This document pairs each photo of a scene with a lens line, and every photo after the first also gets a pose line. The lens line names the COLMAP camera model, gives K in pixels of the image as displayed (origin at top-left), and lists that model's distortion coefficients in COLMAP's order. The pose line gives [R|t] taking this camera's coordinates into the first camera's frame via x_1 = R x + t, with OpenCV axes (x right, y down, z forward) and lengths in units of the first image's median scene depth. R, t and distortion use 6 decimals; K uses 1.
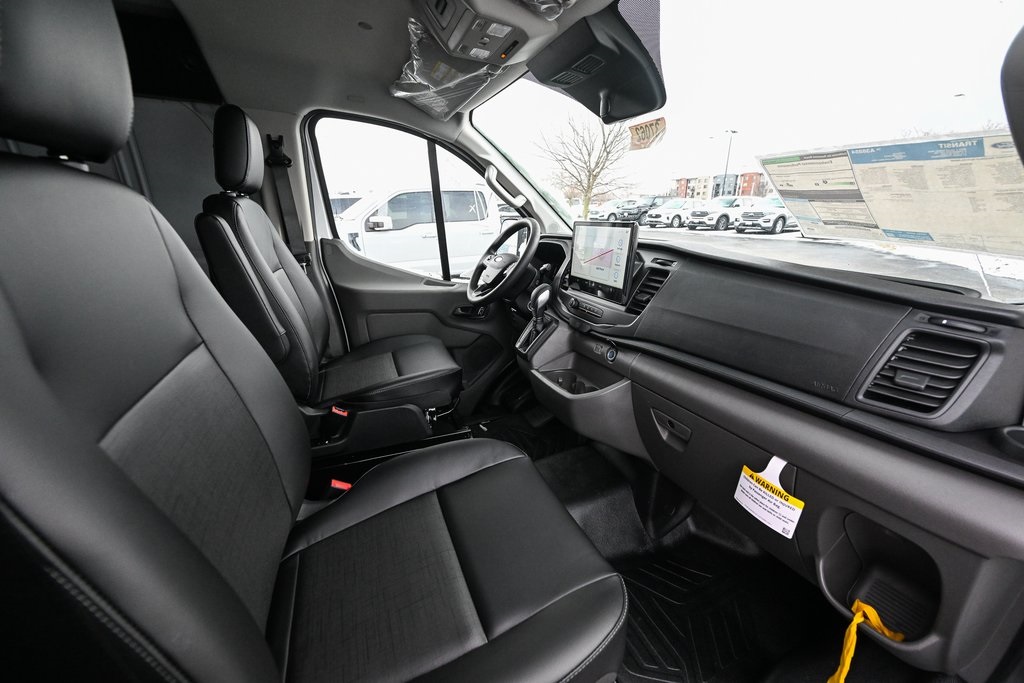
lens RADIAL K [[398.9, 0, 512.7], [0, 398.9, 342.8], [0, 0, 1]] dist [-0.002874, 0.000129]
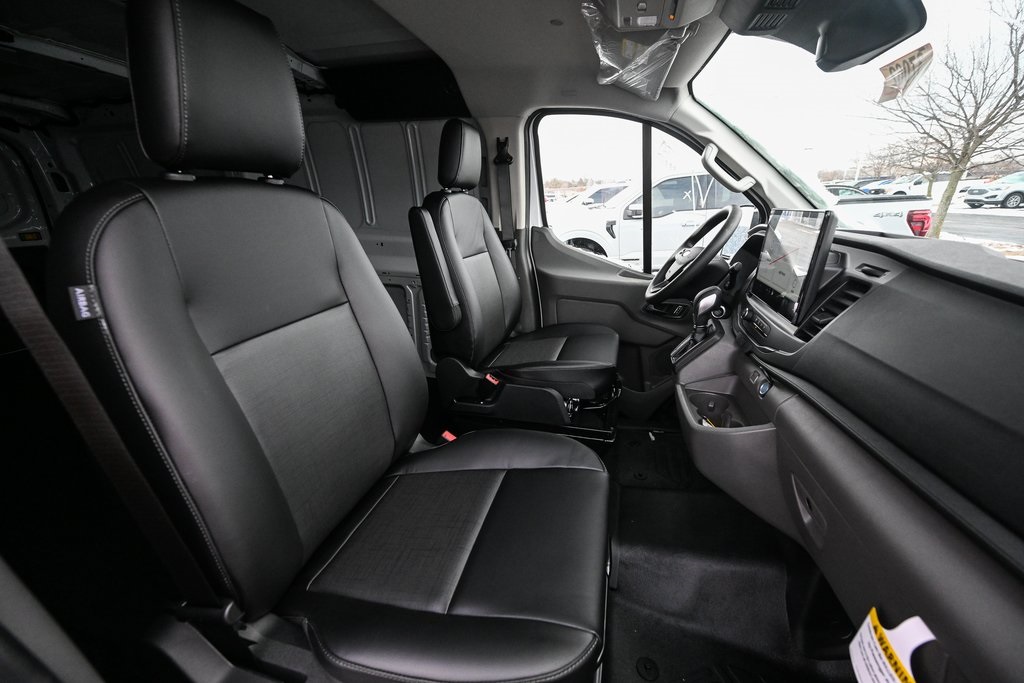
lens RADIAL K [[398.9, 0, 513.4], [0, 398.9, 341.8], [0, 0, 1]] dist [-0.002874, 0.000129]
pose [[0.799116, 0.177639, -0.574333, 0.188331], [-0.162659, 0.983602, 0.077903, -0.024426], [0.578754, 0.031167, 0.814906, 0.073502]]
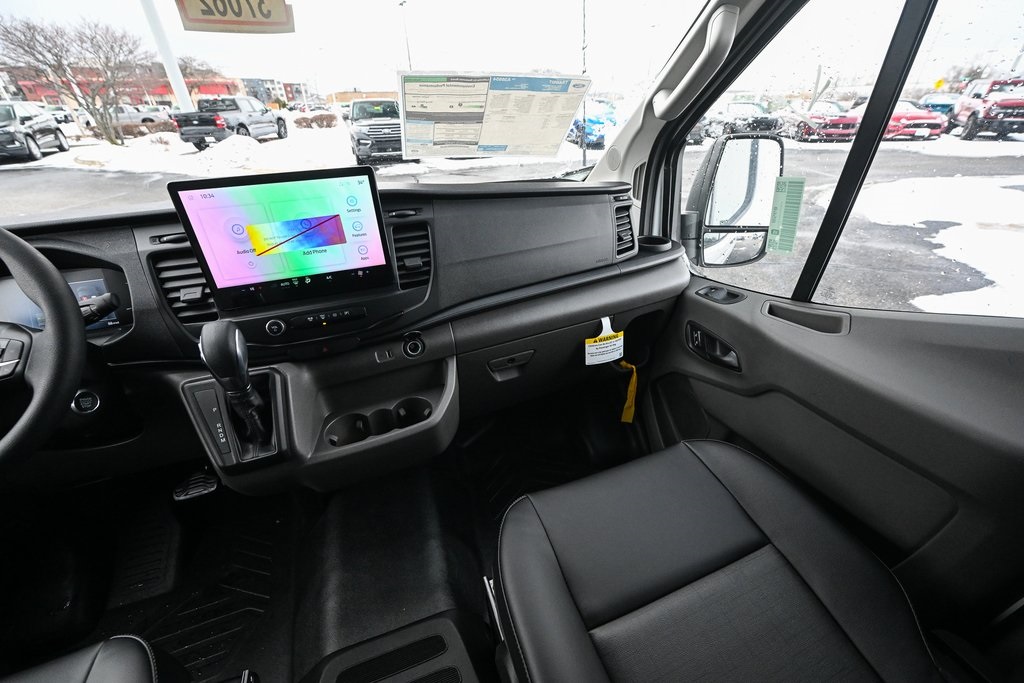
lens RADIAL K [[398.9, 0, 509.9], [0, 398.9, 344.9], [0, 0, 1]] dist [-0.002874, 0.000129]
pose [[0.020987, -0.513579, 0.857786, -0.264520], [0.336117, 0.811660, 0.477738, -0.183226], [-0.941586, 0.278291, 0.189657, 0.449453]]
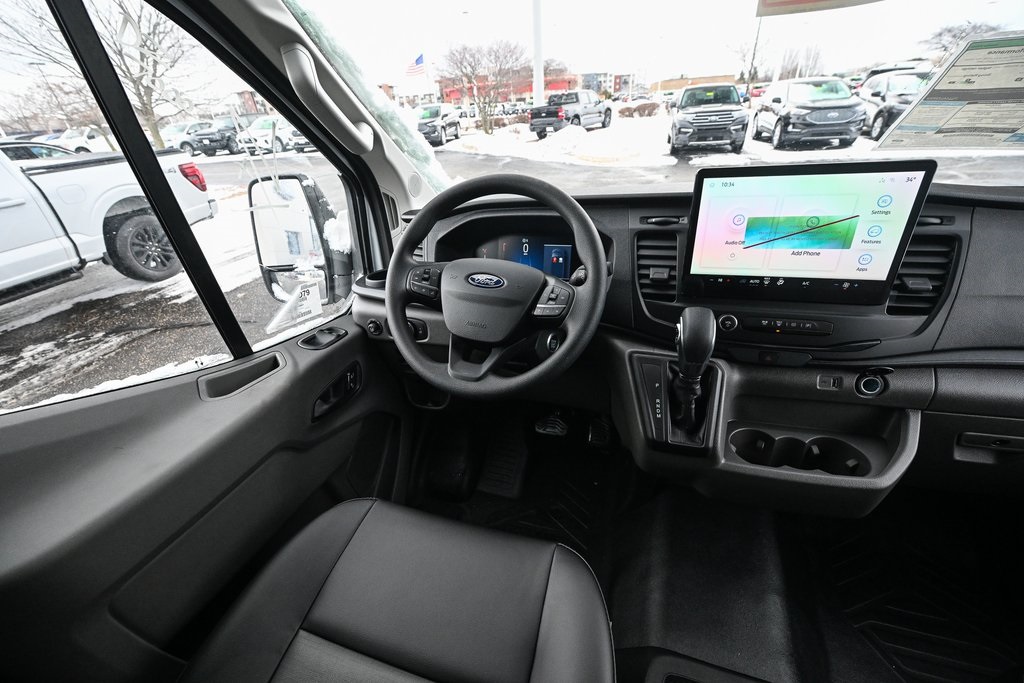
lens RADIAL K [[398.9, 0, 509.9], [0, 398.9, 343.5], [0, 0, 1]] dist [-0.002874, 0.000129]
pose [[0.628620, -0.427843, 0.649451, -0.316796], [0.307981, 0.903757, 0.297272, -0.254604], [-0.714132, 0.013148, 0.699887, 0.638488]]
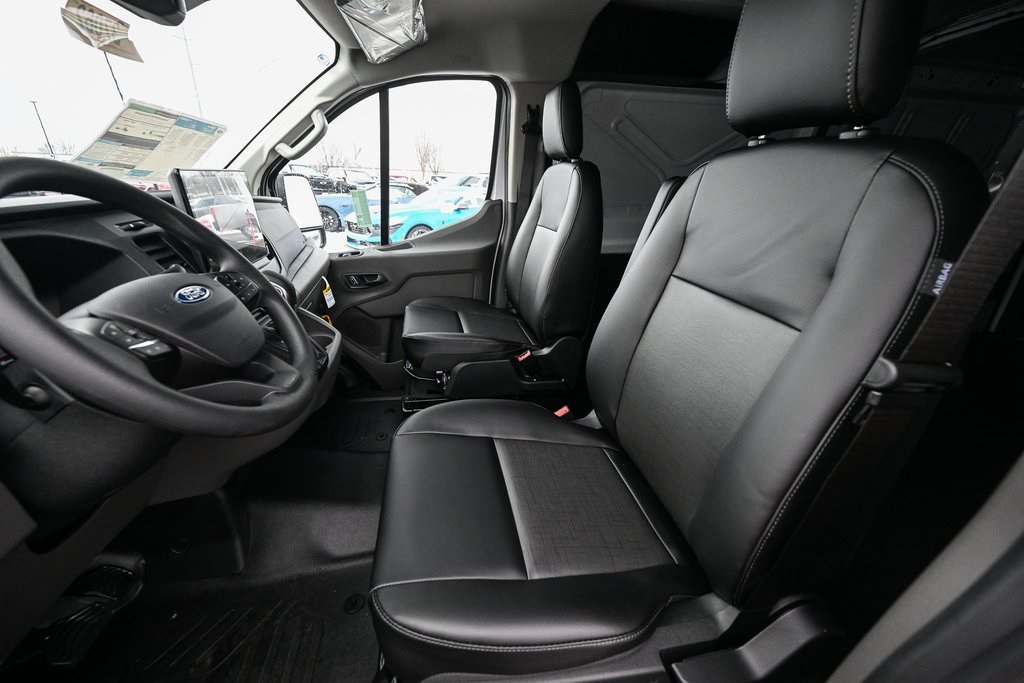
lens RADIAL K [[398.9, 0, 513.5], [0, 398.9, 344.3], [0, 0, 1]] dist [-0.002874, 0.000129]
pose [[-0.984608, -0.099015, 0.144025, -0.330690], [0.016846, 0.766448, 0.642085, -0.363829], [-0.173964, 0.634628, -0.752983, 1.167373]]
